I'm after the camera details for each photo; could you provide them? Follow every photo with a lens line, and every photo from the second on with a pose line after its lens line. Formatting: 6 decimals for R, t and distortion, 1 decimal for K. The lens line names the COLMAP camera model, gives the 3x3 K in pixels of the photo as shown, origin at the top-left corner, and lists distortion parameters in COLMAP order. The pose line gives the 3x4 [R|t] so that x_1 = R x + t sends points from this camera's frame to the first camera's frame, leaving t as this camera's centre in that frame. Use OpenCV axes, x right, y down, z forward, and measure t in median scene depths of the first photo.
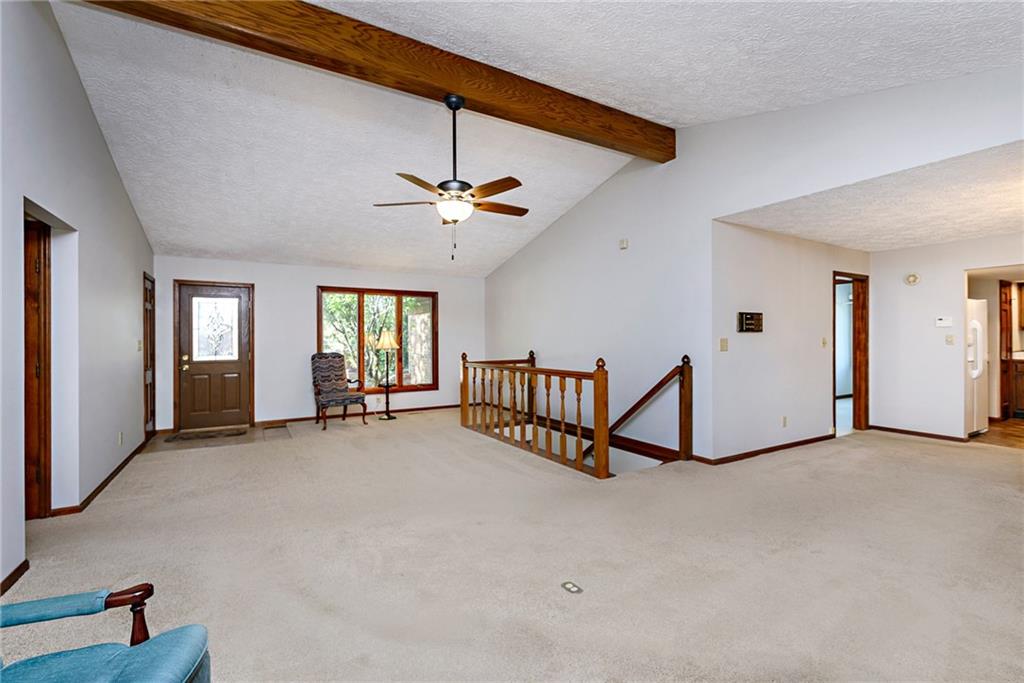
lens RADIAL K [[442.6, 0, 512.0], [0, 442.6, 341.5], [0, 0, 1]] dist [-0.000582, -0.000104]
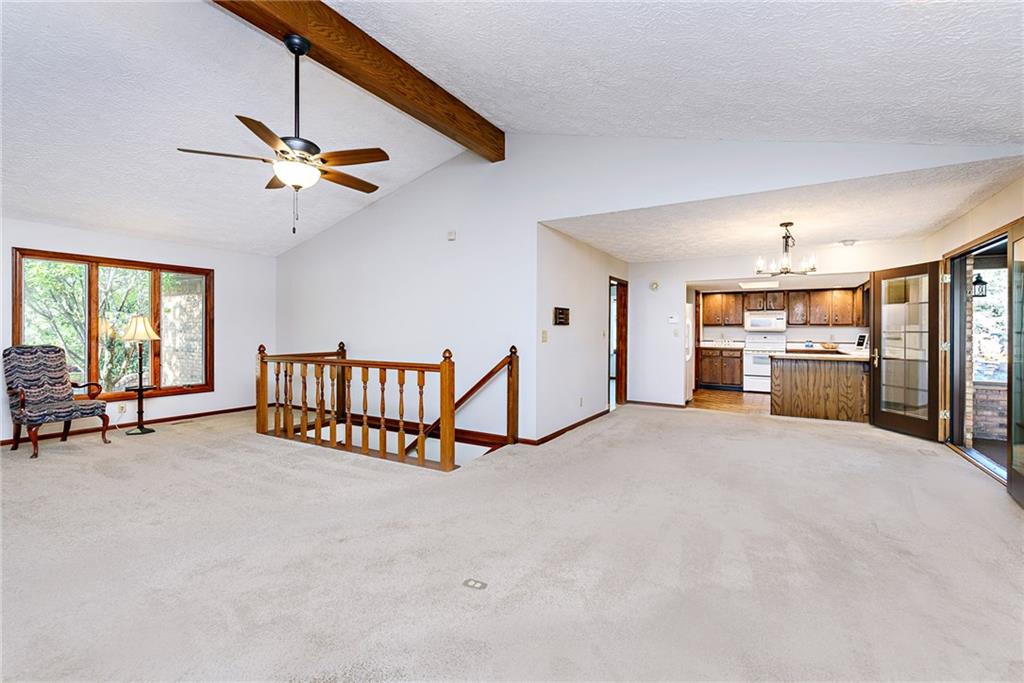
lens RADIAL K [[448.8, 0, 516.6], [0, 448.8, 334.8], [0, 0, 1]] dist [-0.003599, -0.000300]
pose [[0.881955, 0.004591, 0.471312, -0.103027], [-0.007015, 0.999970, 0.003387, 0.000604], [-0.471282, -0.006293, 0.881960, 0.035711]]
